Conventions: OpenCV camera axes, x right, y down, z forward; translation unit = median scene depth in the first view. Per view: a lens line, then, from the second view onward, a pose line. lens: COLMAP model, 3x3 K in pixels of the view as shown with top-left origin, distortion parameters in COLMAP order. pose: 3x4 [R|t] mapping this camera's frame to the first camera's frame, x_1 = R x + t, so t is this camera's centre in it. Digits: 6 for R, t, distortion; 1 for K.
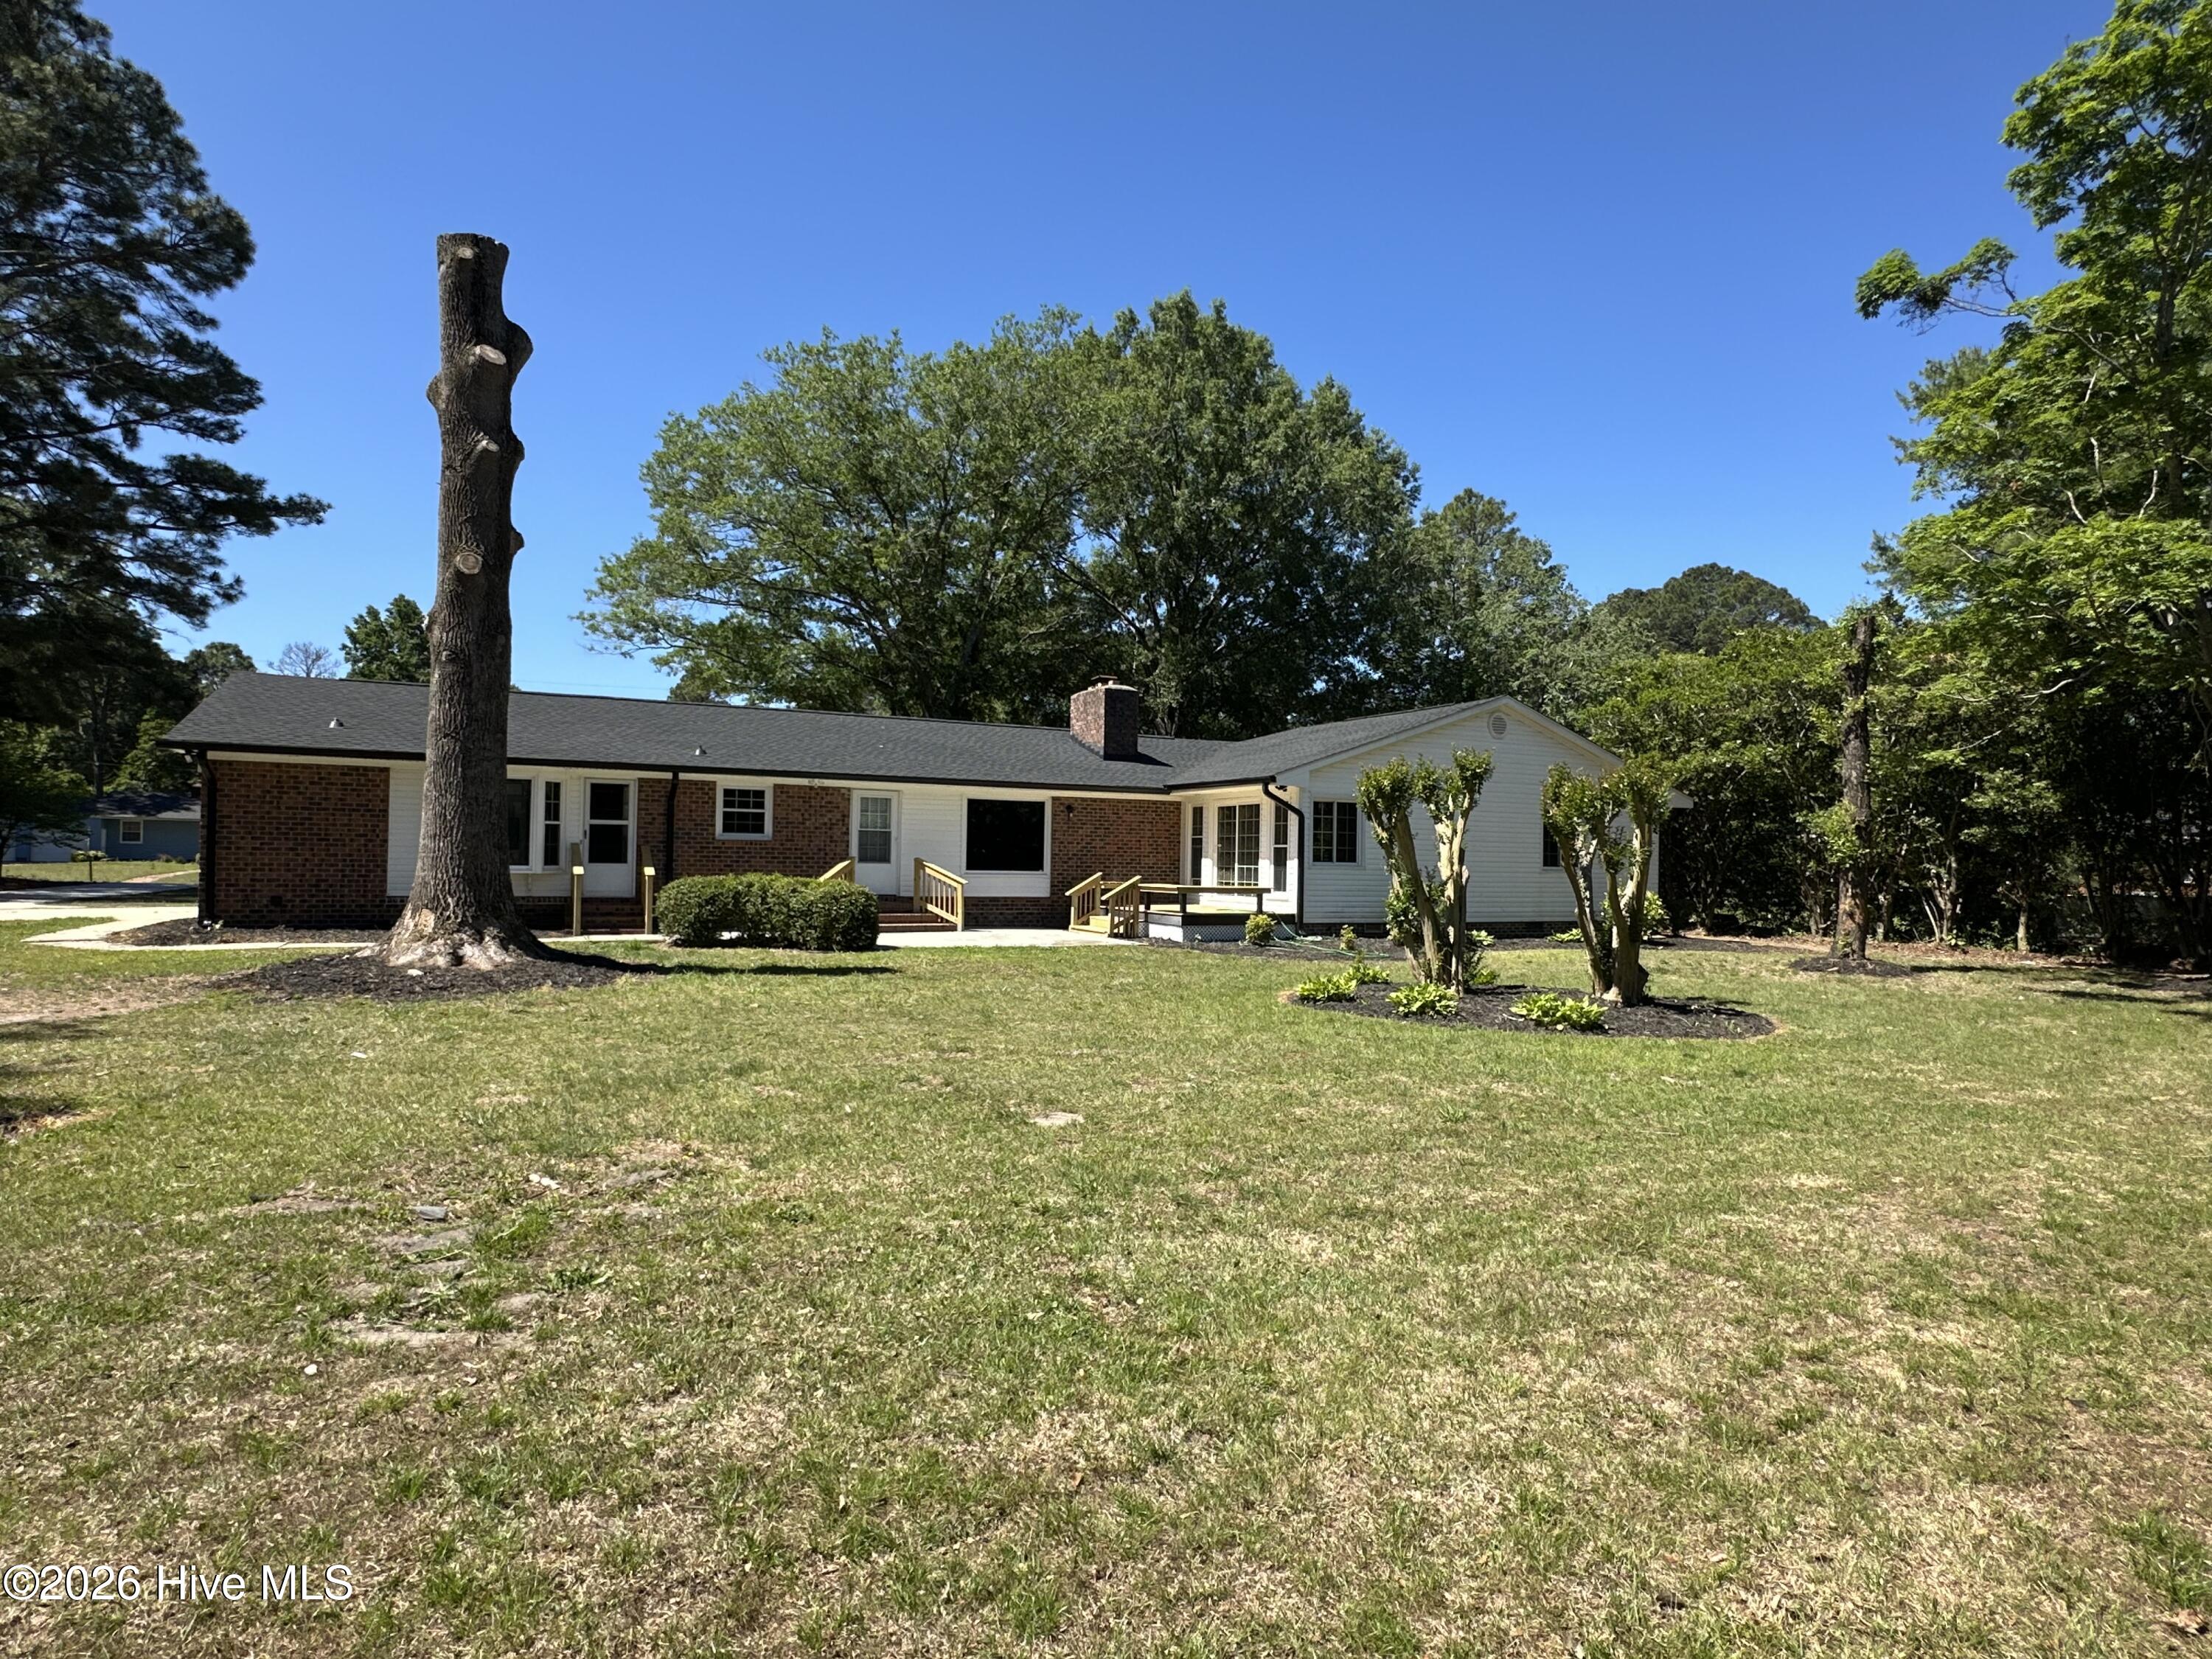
lens RADIAL K [[1172.8, 0, 1106.0], [0, 1172.8, 829.5], [0, 0, 1]] dist [0.000264, -0.000106]
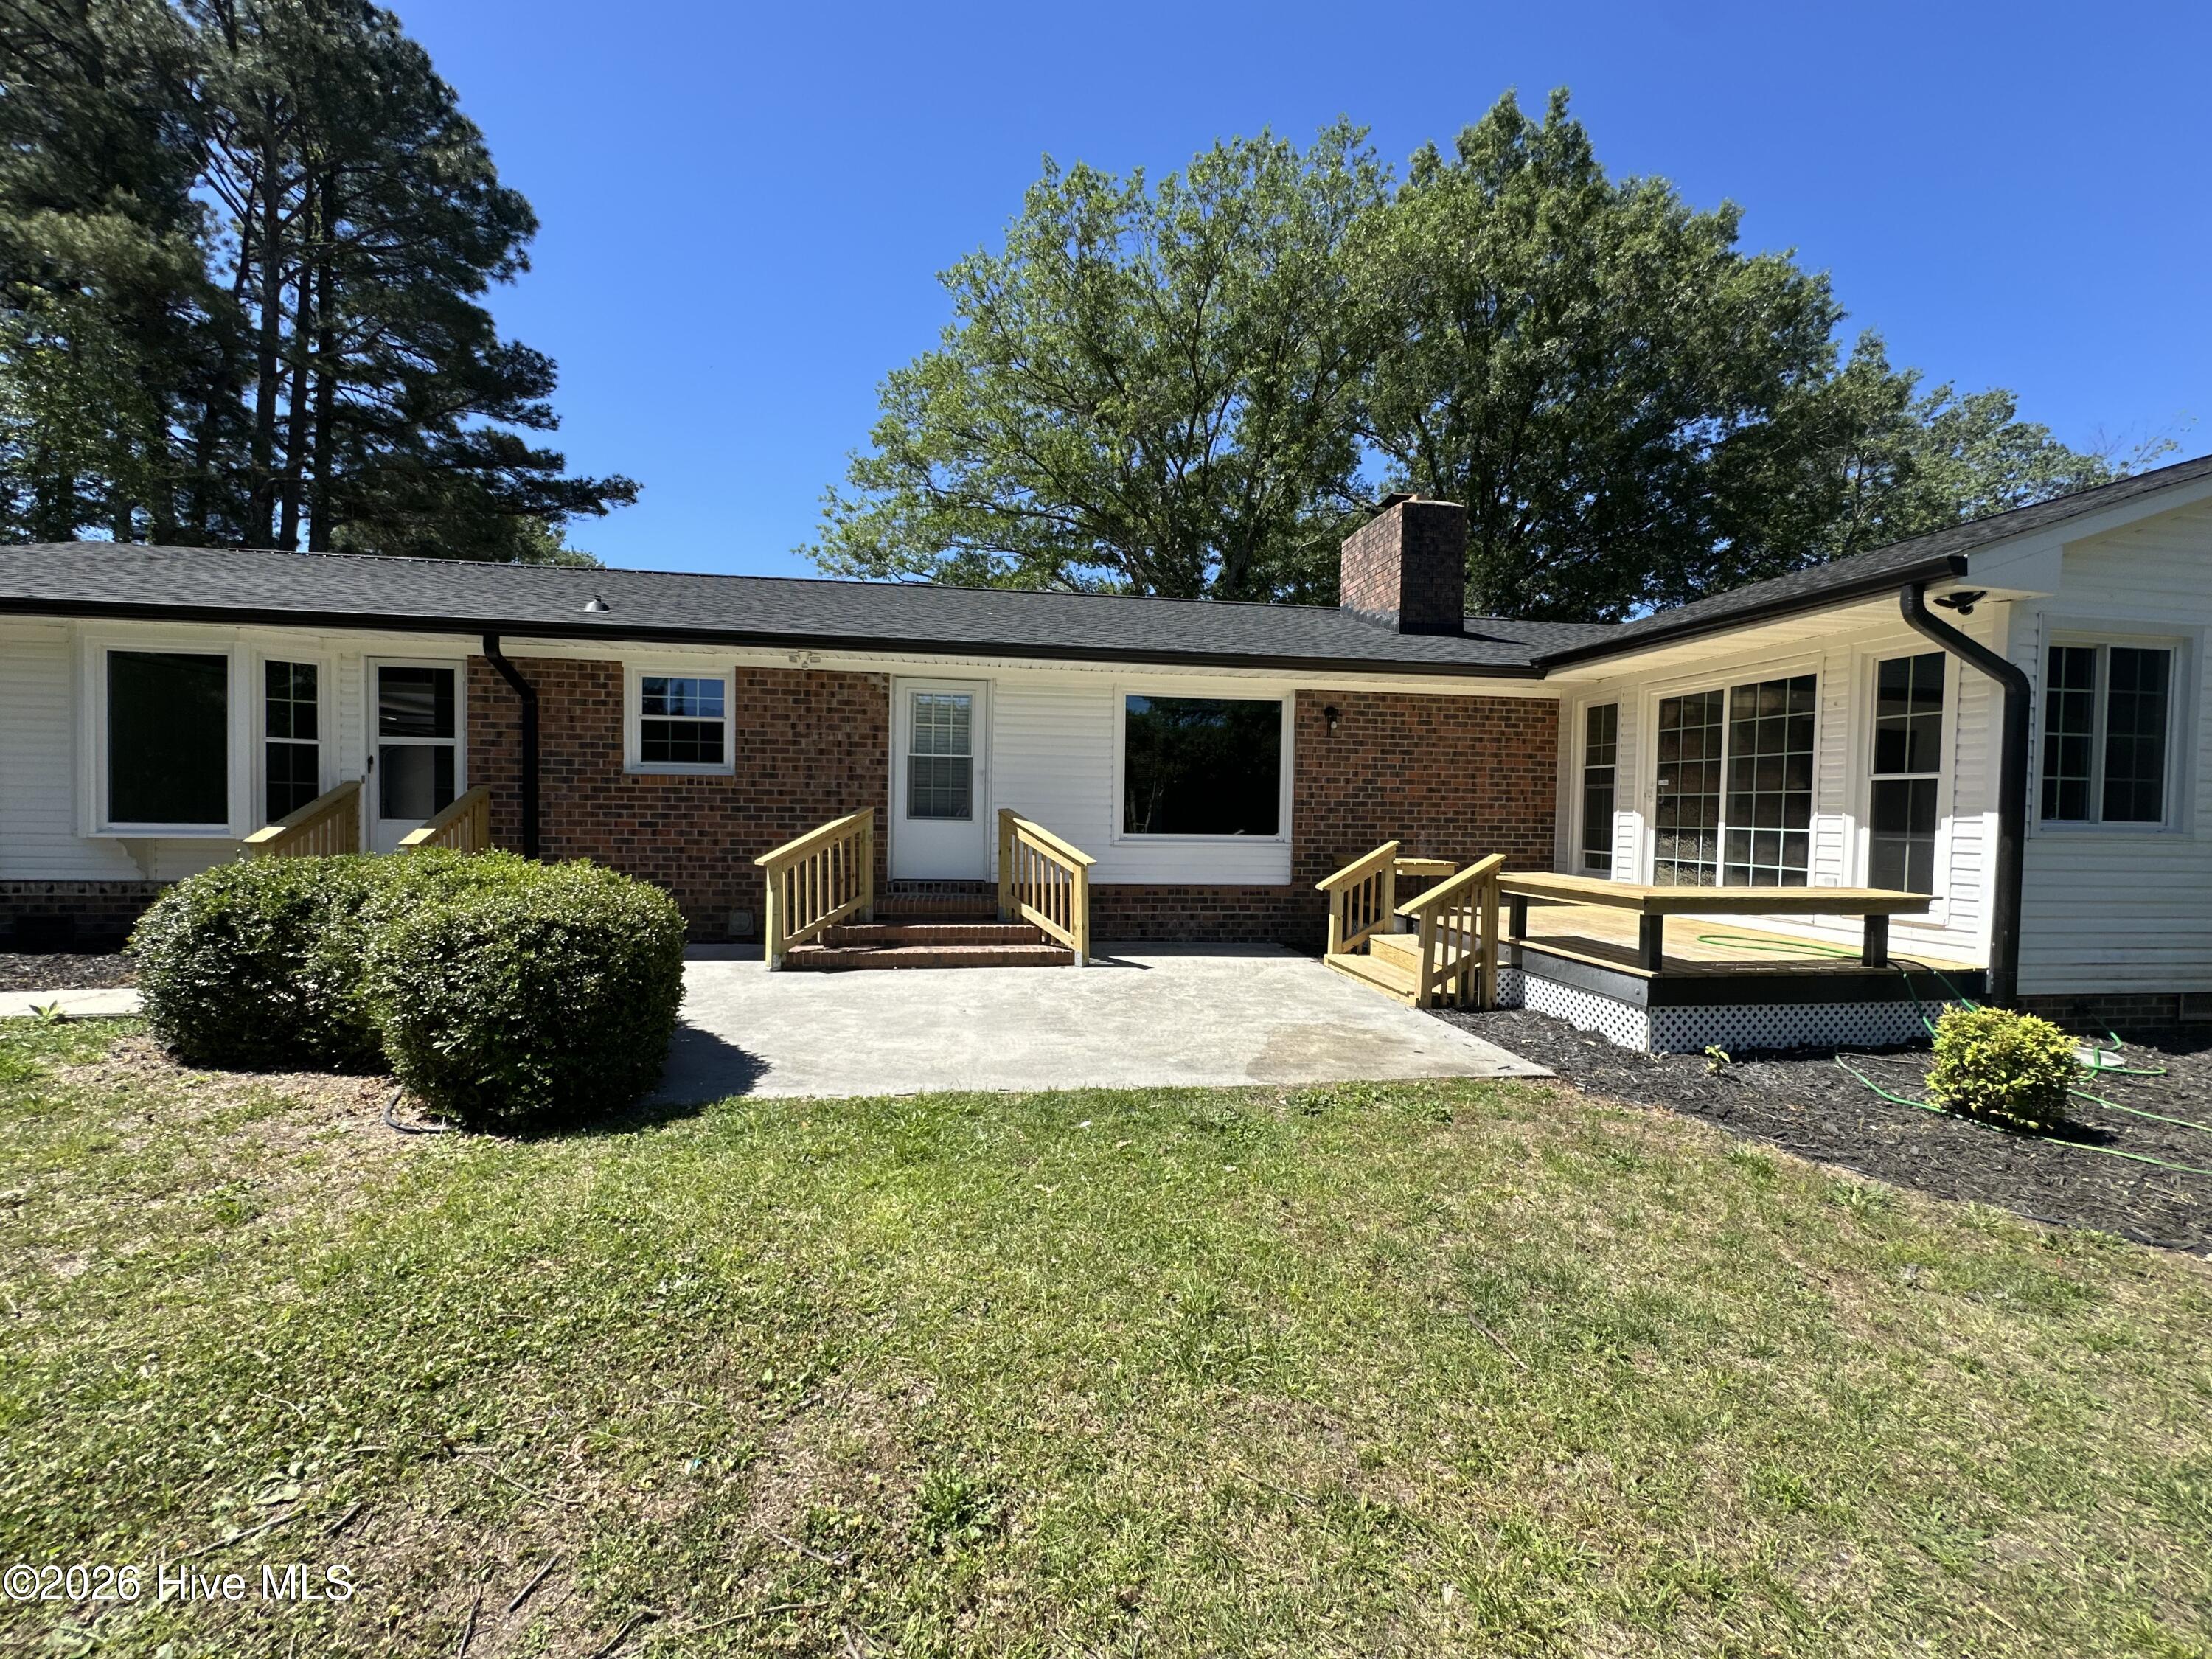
lens RADIAL K [[883.6, 0, 1106.0], [0, 883.6, 829.5], [0, 0, 1]] dist [-0.001863, -0.000289]
pose [[0.951758, 0.006435, -0.306781, -0.006240], [0.007214, 0.999035, 0.043336, 0.015859], [0.306764, -0.043459, 0.950793, 0.621763]]
